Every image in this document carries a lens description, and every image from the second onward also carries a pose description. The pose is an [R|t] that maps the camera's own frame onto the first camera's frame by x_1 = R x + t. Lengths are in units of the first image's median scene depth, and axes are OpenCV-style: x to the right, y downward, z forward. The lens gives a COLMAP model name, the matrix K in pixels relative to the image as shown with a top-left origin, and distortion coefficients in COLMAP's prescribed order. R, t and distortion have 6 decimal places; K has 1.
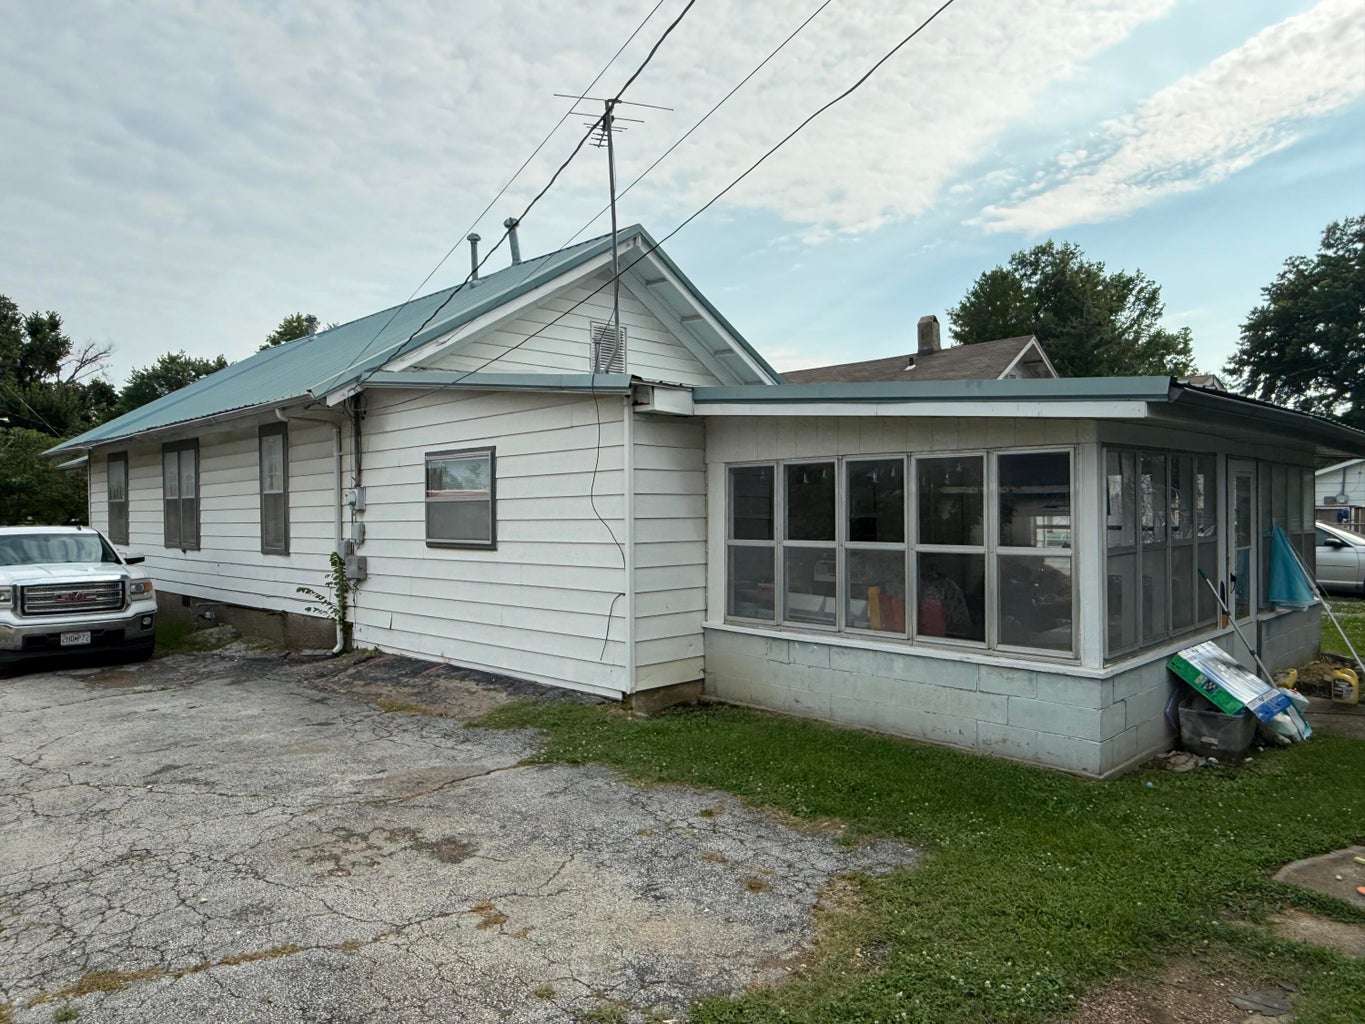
lens RADIAL K [[925.5, 0, 679.5], [0, 925.5, 514.9], [0, 0, 1]] dist [-0.004196, -0.000241]
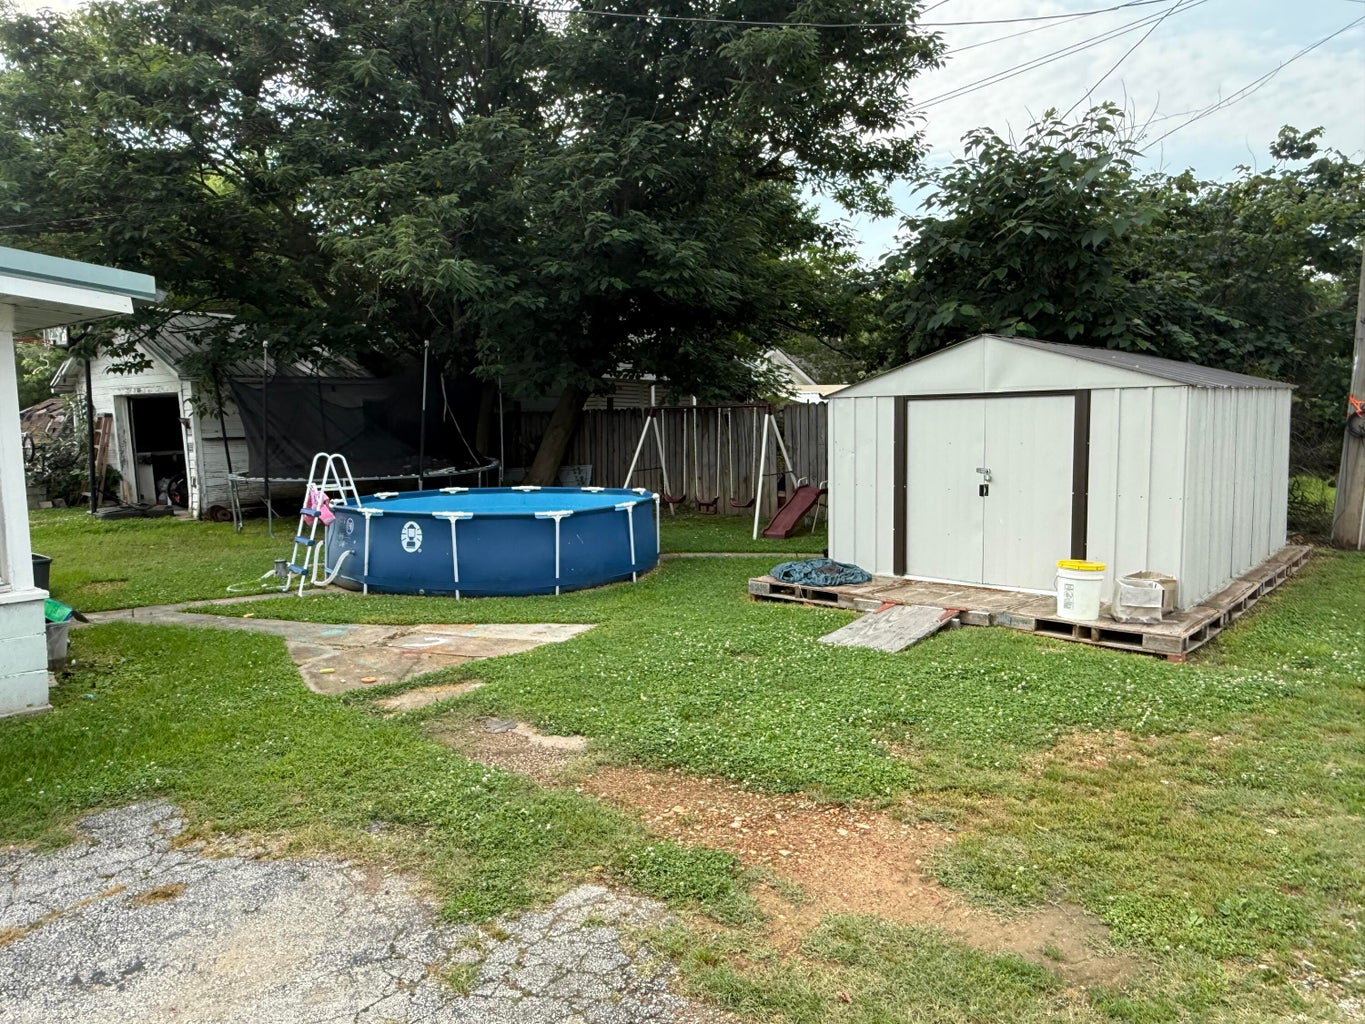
lens RADIAL K [[925.5, 0, 679.9], [0, 925.5, 510.4], [0, 0, 1]] dist [-0.004196, -0.000241]
pose [[-0.117864, -0.079992, 0.989803, -0.677627], [0.017544, 0.996427, 0.082616, 0.039202], [-0.992875, 0.027103, -0.116040, 0.664254]]
